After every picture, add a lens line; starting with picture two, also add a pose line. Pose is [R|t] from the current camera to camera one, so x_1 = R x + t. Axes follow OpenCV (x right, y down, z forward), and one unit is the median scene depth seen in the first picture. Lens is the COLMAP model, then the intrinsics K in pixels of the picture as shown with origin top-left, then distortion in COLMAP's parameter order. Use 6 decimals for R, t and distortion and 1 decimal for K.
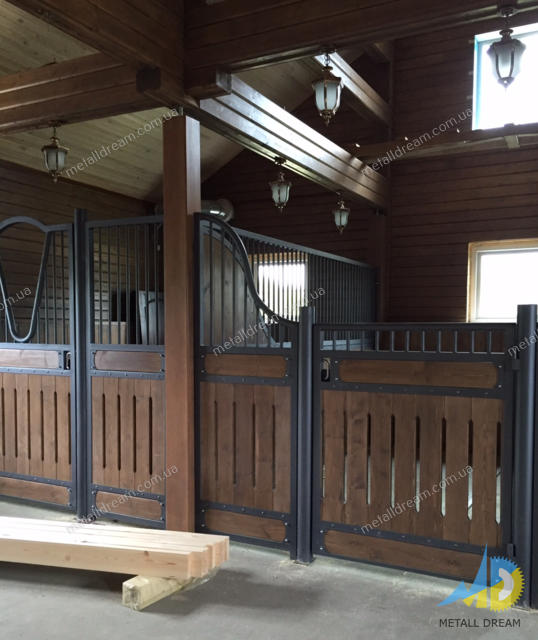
lens RADIAL K [[623.6, 0, 277.9], [0, 623.6, 365.9], [0, 0, 1]] dist [0.028397, 0.000000]
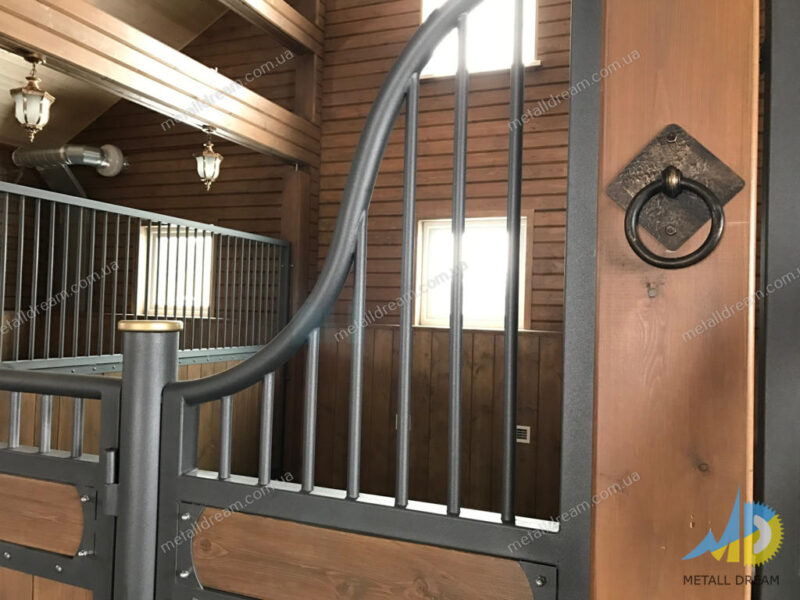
lens RADIAL K [[653.9, 0, 398.9], [0, 653.9, 298.1], [0, 0, 1]] dist [0.027869, -0.024564]
pose [[0.996249, 0.028197, 0.081813, 0.378463], [-0.021359, 0.996298, -0.083277, -0.065002], [-0.083858, 0.081217, 0.993162, 0.450191]]
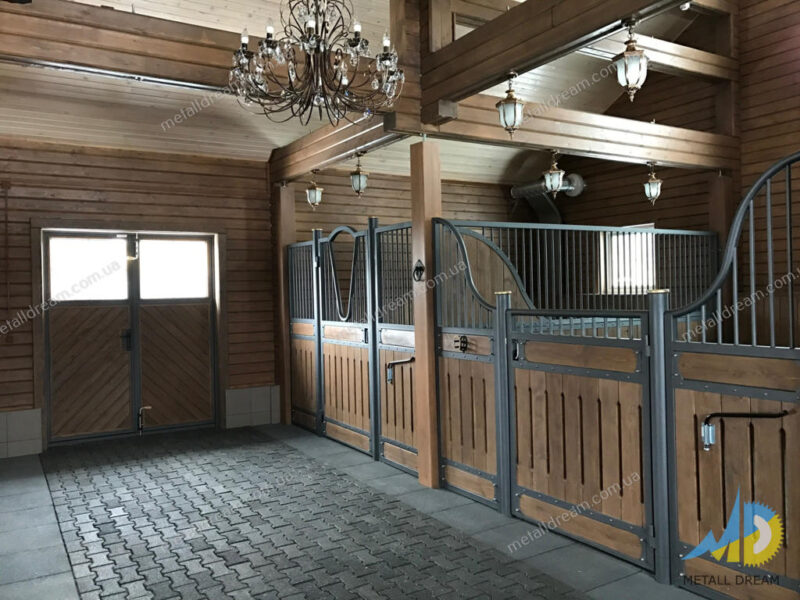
lens RADIAL K [[653.9, 0, 401.4], [0, 653.9, 300.7], [0, 0, 1]] dist [0.027869, -0.024564]
pose [[0.855250, -0.016575, -0.517951, 0.443586], [-0.005687, 0.999128, -0.041364, -0.028295], [0.518185, 0.038322, 0.854410, -0.108676]]
